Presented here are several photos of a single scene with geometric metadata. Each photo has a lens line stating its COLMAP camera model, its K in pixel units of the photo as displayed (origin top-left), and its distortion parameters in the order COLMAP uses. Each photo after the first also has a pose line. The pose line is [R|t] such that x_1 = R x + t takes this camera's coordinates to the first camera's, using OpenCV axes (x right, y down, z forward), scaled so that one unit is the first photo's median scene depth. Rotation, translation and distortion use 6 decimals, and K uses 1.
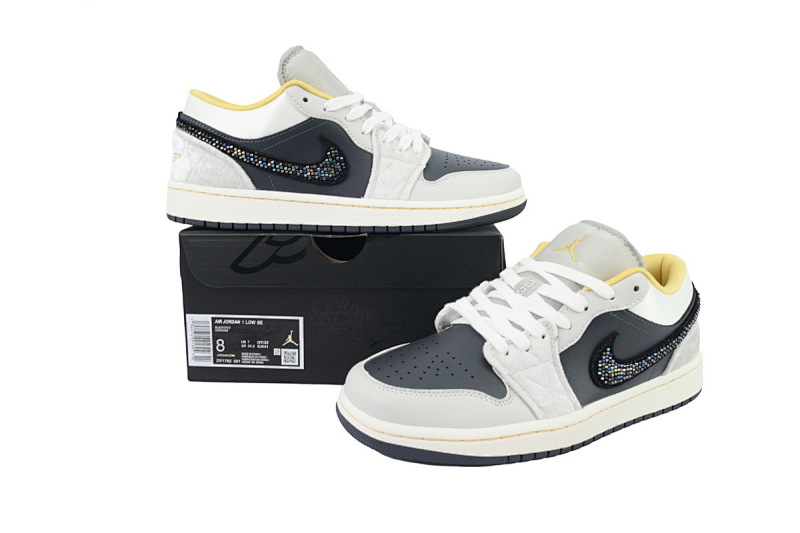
lens RADIAL K [[638.8, 0, 398.1], [0, 638.8, 265.2], [0, 0, 1]] dist [0.006722, -0.005089]
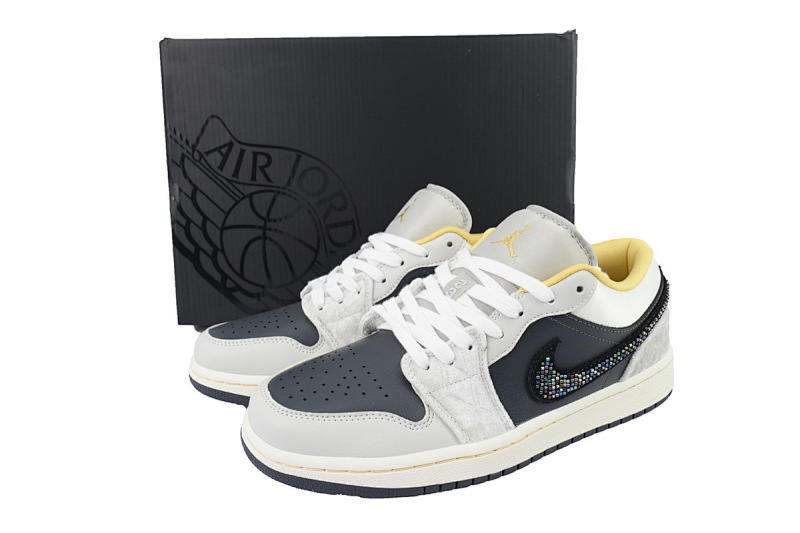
lens RADIAL K [[638.8, 0, 403.5], [0, 638.8, 266.9], [0, 0, 1]] dist [0.006722, -0.005089]
pose [[0.998282, -0.023625, -0.053622, 0.182255], [0.027712, 0.996662, 0.076786, -0.065988], [0.051629, -0.078140, 0.995605, 0.133242]]
